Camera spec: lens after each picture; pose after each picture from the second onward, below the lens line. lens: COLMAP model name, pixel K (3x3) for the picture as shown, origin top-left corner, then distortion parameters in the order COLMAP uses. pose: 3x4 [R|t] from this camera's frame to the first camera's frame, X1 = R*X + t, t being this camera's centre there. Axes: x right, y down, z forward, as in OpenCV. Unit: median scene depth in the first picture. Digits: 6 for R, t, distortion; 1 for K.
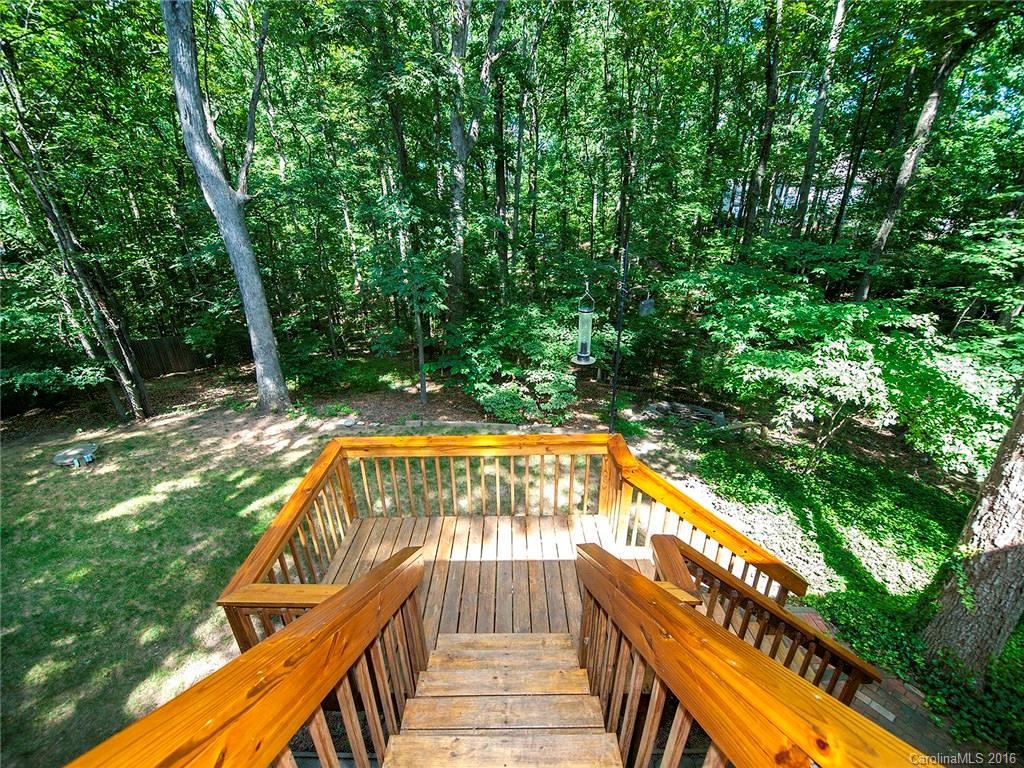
lens RADIAL K [[421.7, 0, 511.1], [0, 421.7, 376.2], [0, 0, 1]] dist [0.001779, 0.000143]
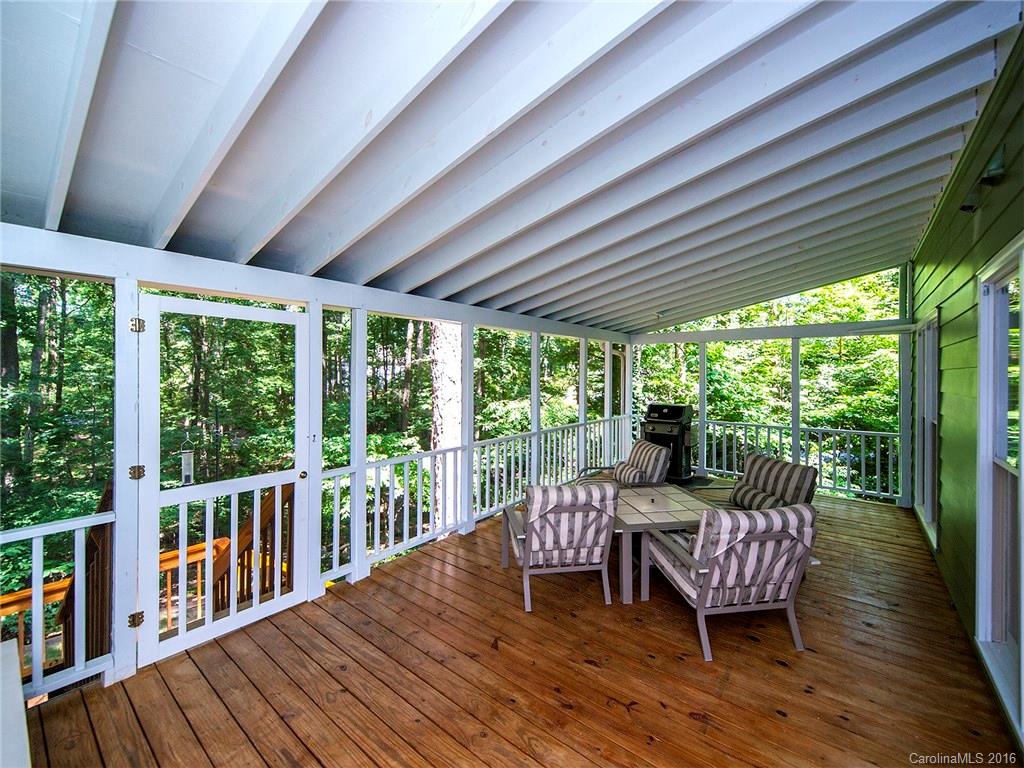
lens RADIAL K [[421.7, 0, 511.1], [0, 421.7, 376.2], [0, 0, 1]] dist [0.001779, 0.000143]
pose [[0.633472, 0.011150, 0.773685, -0.042248], [0.283656, 0.926939, -0.245608, 0.053389], [-0.719898, 0.375046, 0.584028, -0.135822]]
